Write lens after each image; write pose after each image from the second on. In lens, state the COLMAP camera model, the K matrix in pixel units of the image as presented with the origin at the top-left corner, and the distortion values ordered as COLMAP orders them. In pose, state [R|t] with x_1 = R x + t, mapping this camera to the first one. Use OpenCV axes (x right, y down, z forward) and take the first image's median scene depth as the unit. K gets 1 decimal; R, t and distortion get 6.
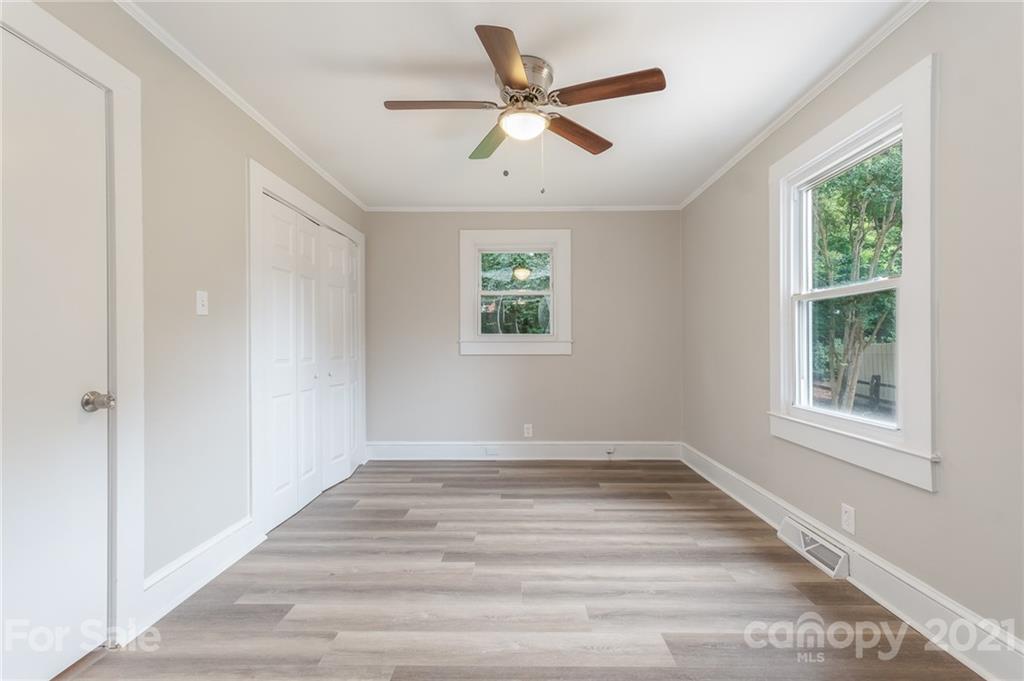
lens RADIAL K [[445.3, 0, 514.7], [0, 445.3, 338.4], [0, 0, 1]] dist [0.001744, 0.000210]
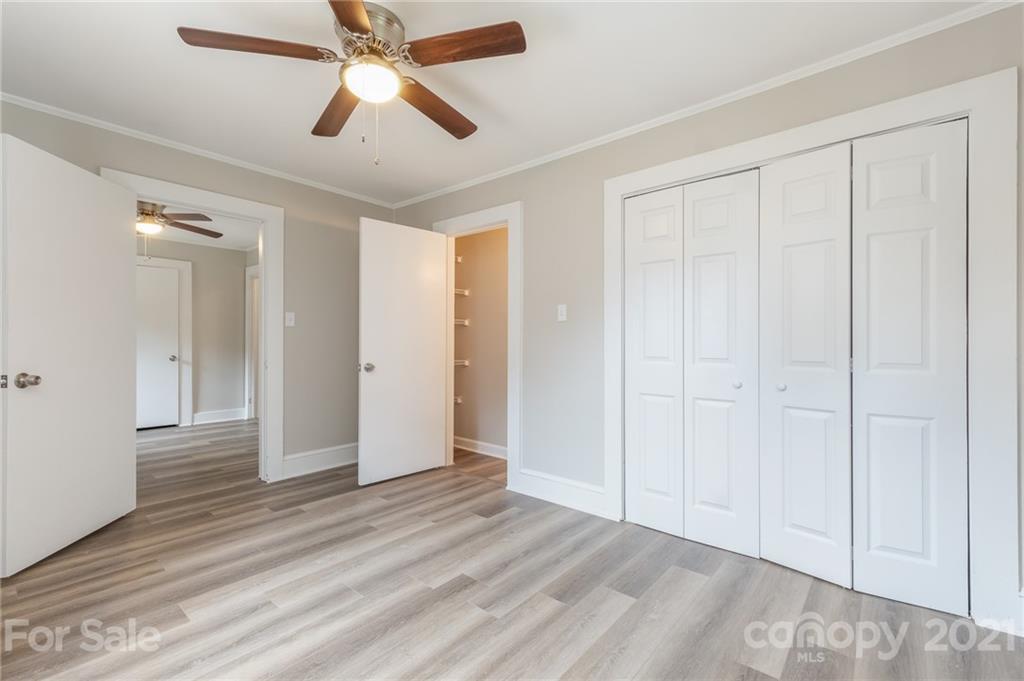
lens RADIAL K [[445.3, 0, 516.9], [0, 445.3, 348.7], [0, 0, 1]] dist [0.001744, 0.000210]
pose [[-0.633421, 0.008751, -0.773757, 0.519591], [0.006321, 0.999961, 0.006135, 0.026874], [0.773781, -0.001005, -0.633452, 1.813017]]
